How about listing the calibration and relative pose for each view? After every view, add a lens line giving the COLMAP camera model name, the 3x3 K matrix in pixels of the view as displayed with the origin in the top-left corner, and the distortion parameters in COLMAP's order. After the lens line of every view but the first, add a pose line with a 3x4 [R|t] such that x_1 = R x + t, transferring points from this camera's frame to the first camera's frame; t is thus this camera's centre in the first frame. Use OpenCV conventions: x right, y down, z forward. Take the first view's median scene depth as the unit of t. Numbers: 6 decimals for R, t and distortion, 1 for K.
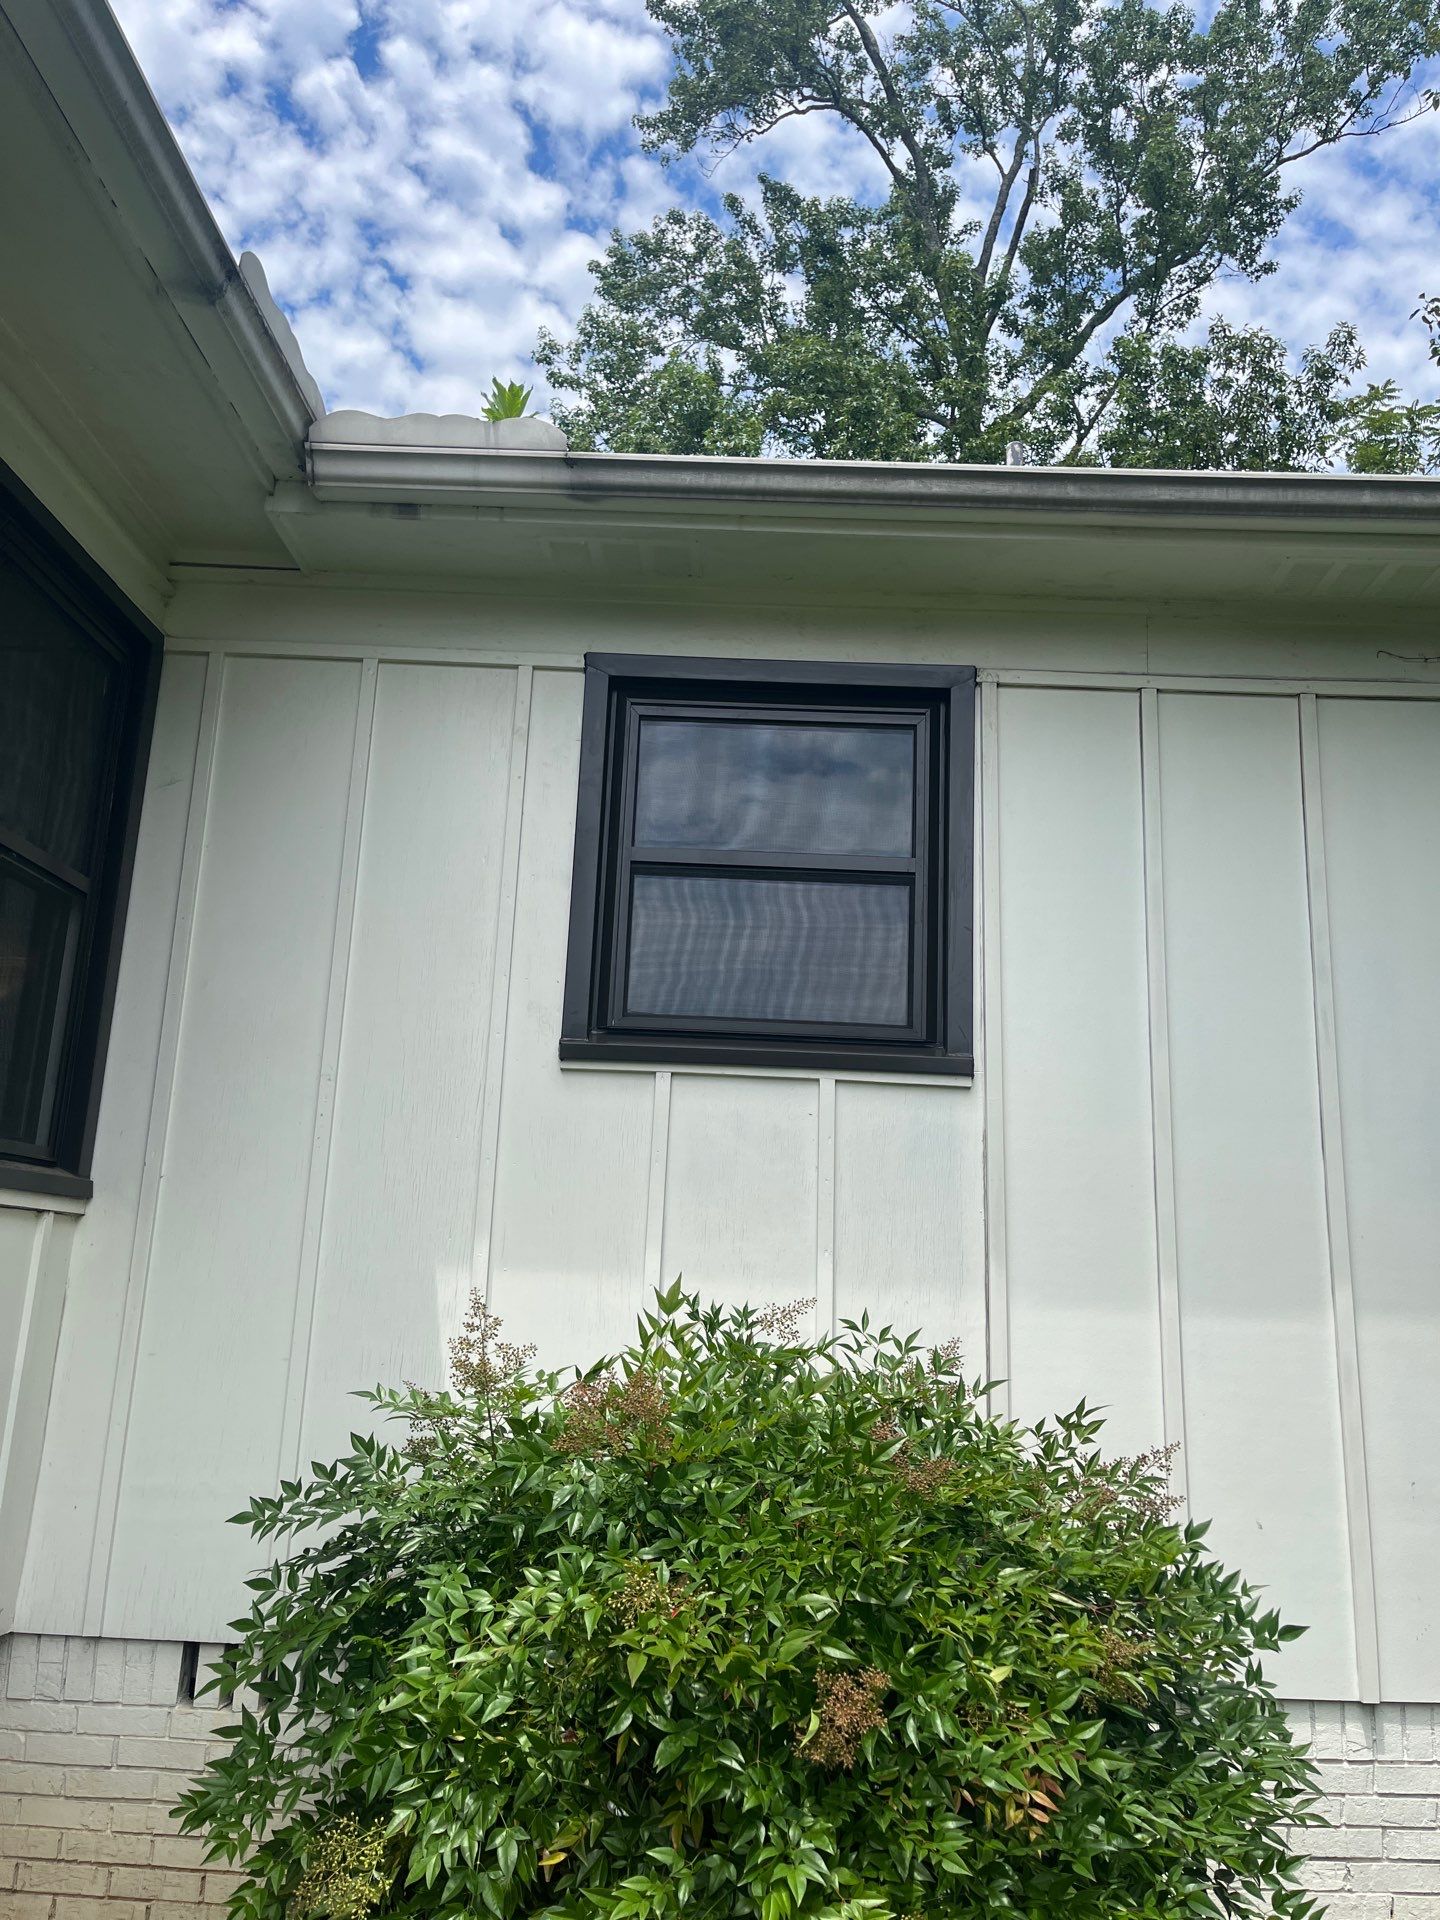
lens RADIAL K [[1468.5, 0, 720.0], [0, 1468.5, 960.0], [0, 0, 1]] dist [0.062335, -0.084035]
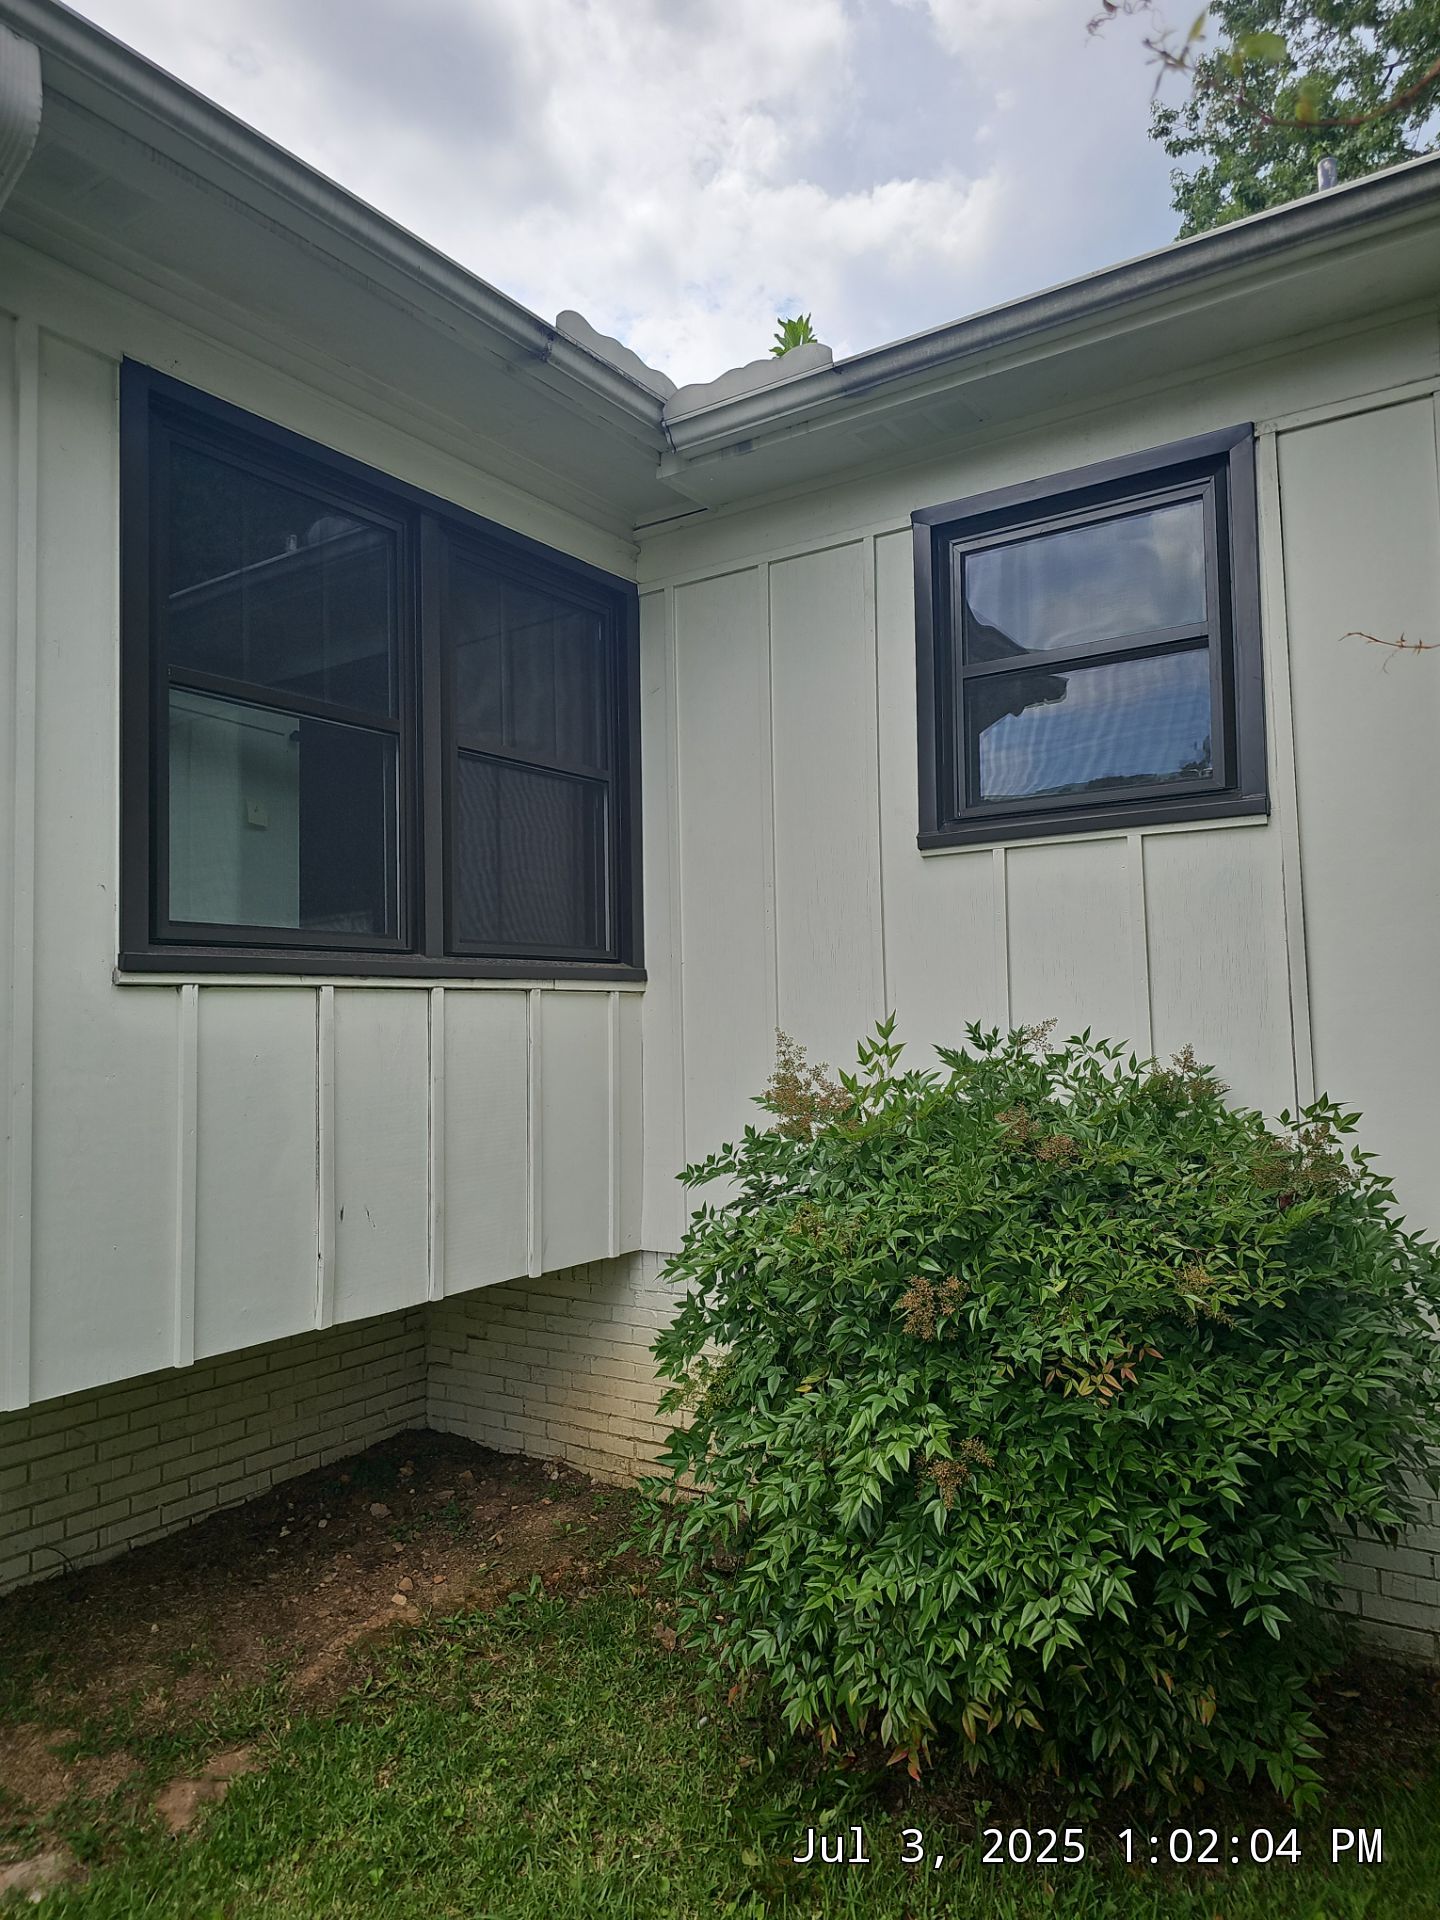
lens RADIAL K [[1308.9, 0, 720.0], [0, 1308.9, 960.0], [0, 0, 1]] dist [0.066149, -0.050026]
pose [[0.822100, -0.082346, -0.563357, 0.376671], [0.168286, 0.980419, 0.102270, 0.016130], [0.543904, -0.178881, 0.819860, -0.044368]]
